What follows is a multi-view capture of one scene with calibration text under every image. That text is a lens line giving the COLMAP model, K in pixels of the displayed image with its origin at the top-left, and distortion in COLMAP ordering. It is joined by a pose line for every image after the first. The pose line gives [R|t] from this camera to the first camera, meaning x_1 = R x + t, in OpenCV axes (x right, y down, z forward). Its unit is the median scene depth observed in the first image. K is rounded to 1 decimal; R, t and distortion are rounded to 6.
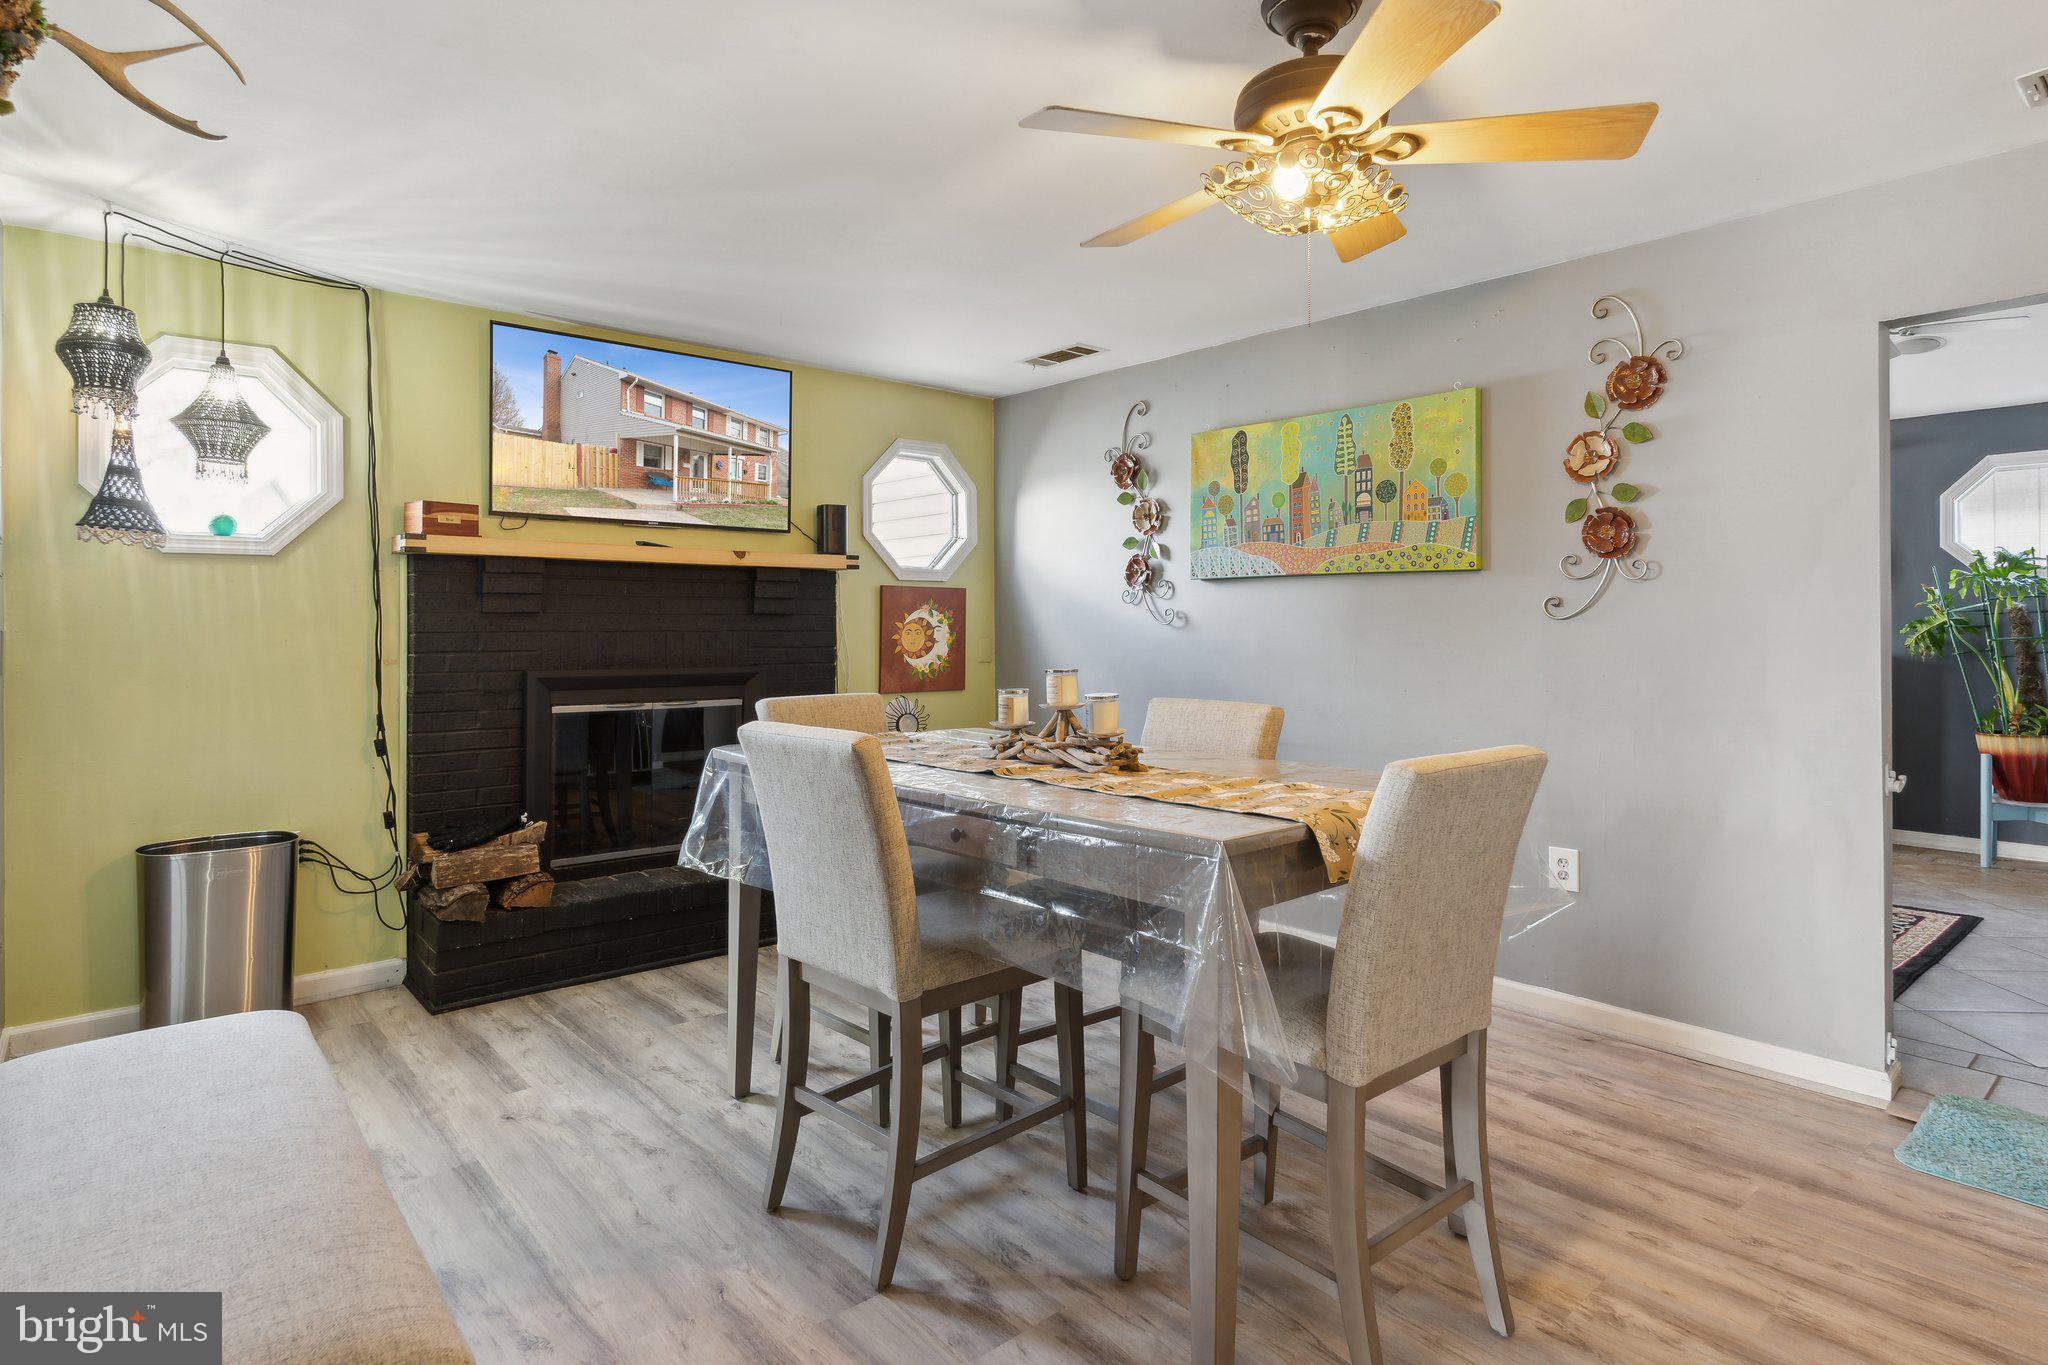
lens RADIAL K [[1063.9, 0, 1015.7], [0, 1063.9, 629.2], [0, 0, 1]] dist [0.002180, 0.000015]
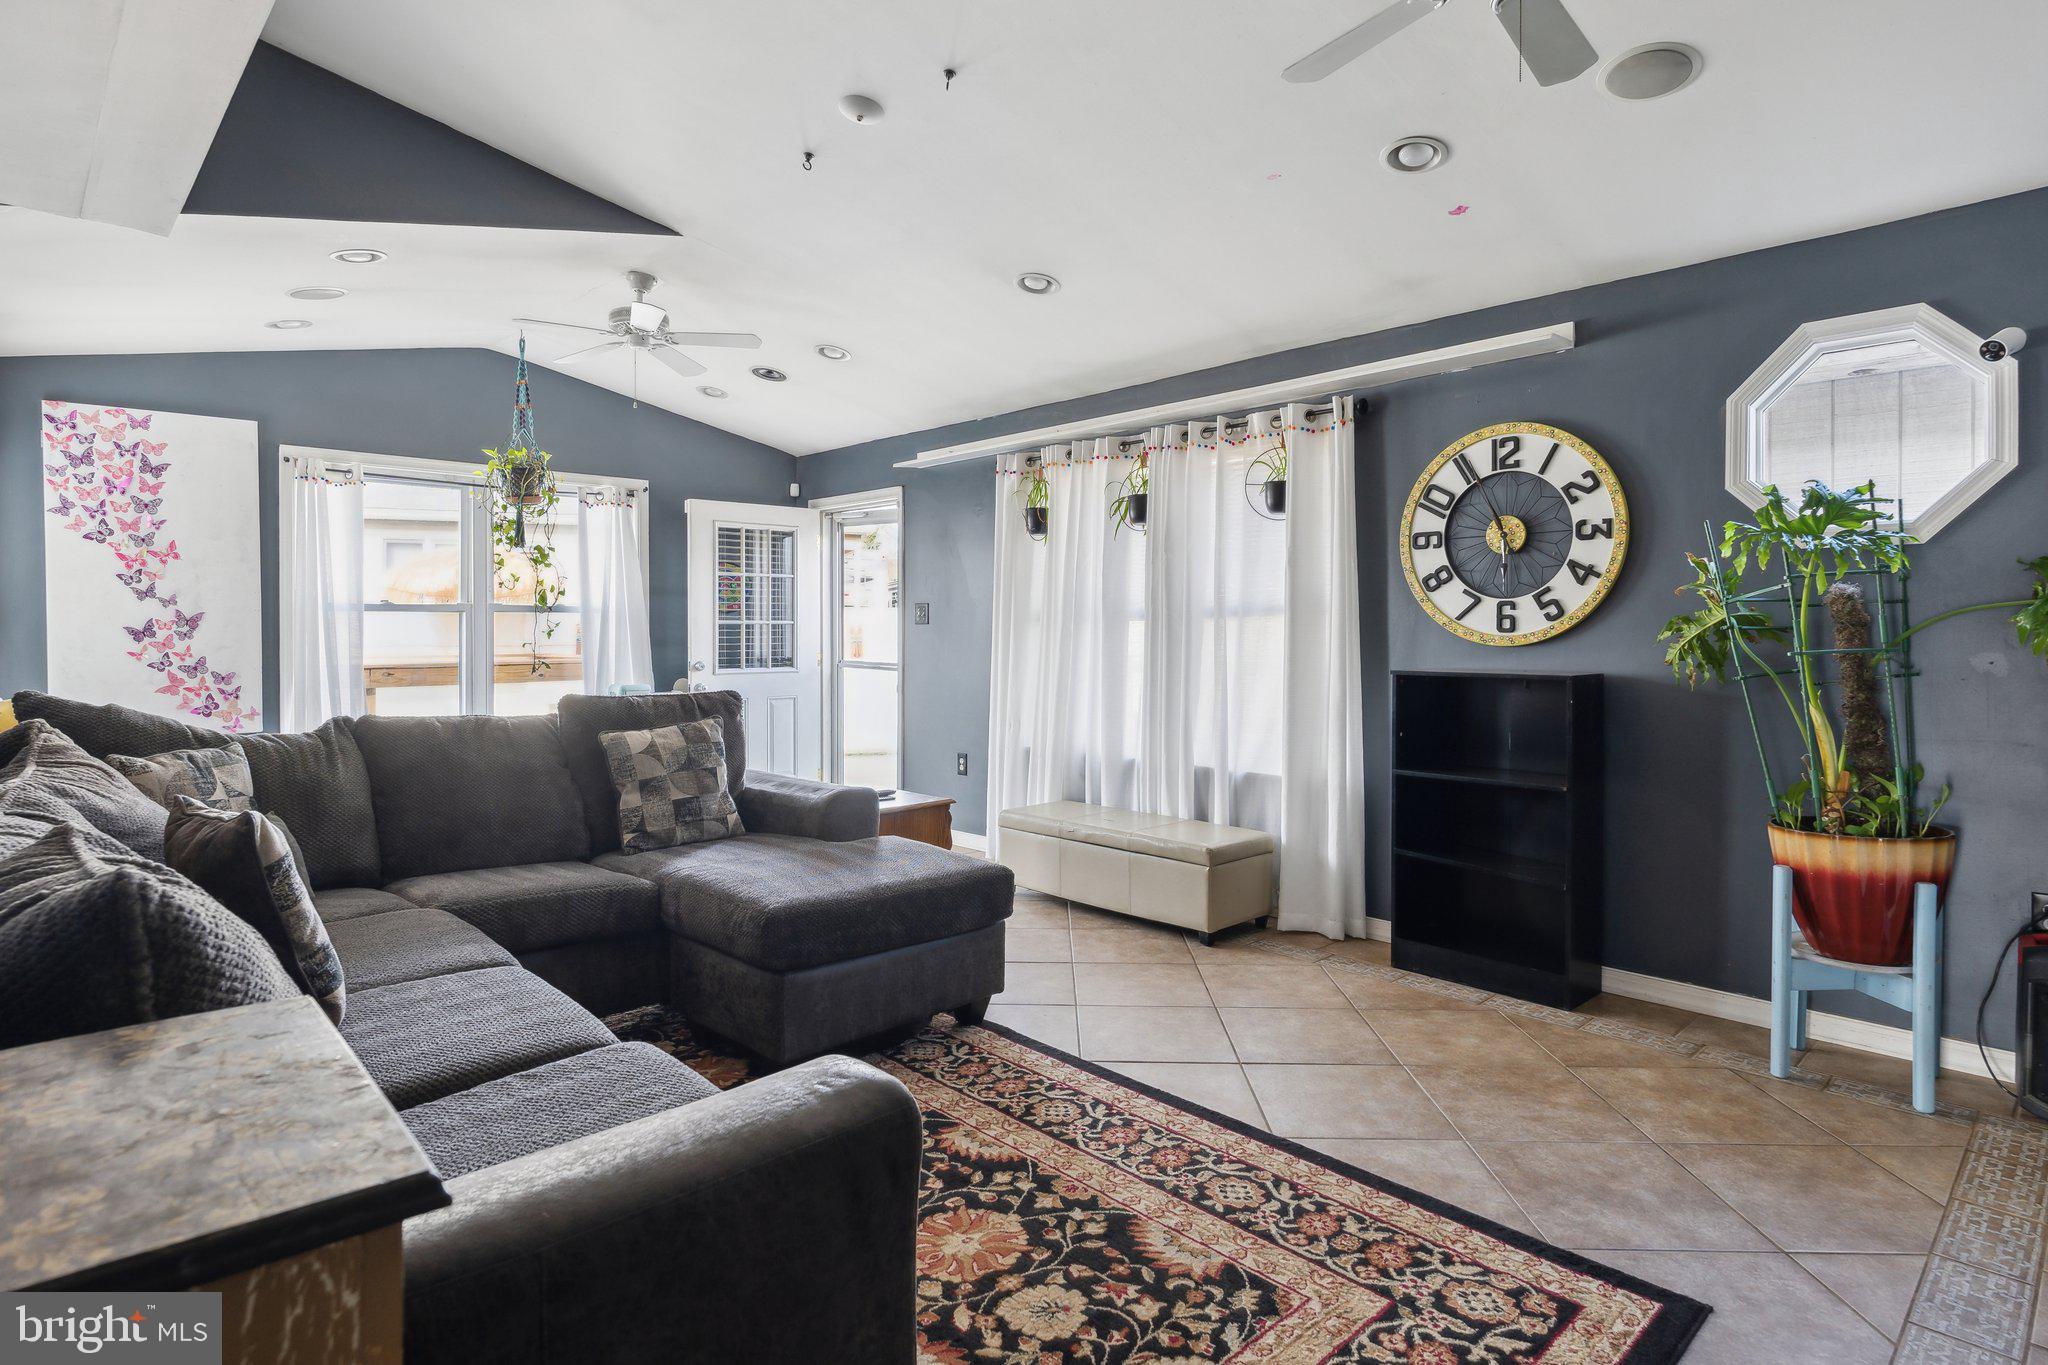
lens RADIAL K [[1063.9, 0, 1013.8], [0, 1063.9, 646.1], [0, 0, 1]] dist [0.002180, 0.000015]
pose [[0.998844, 0.004427, 0.047875, 0.496110], [-0.005111, 0.999887, 0.014166, 0.000656], [-0.047807, -0.014395, 0.998753, 0.482729]]
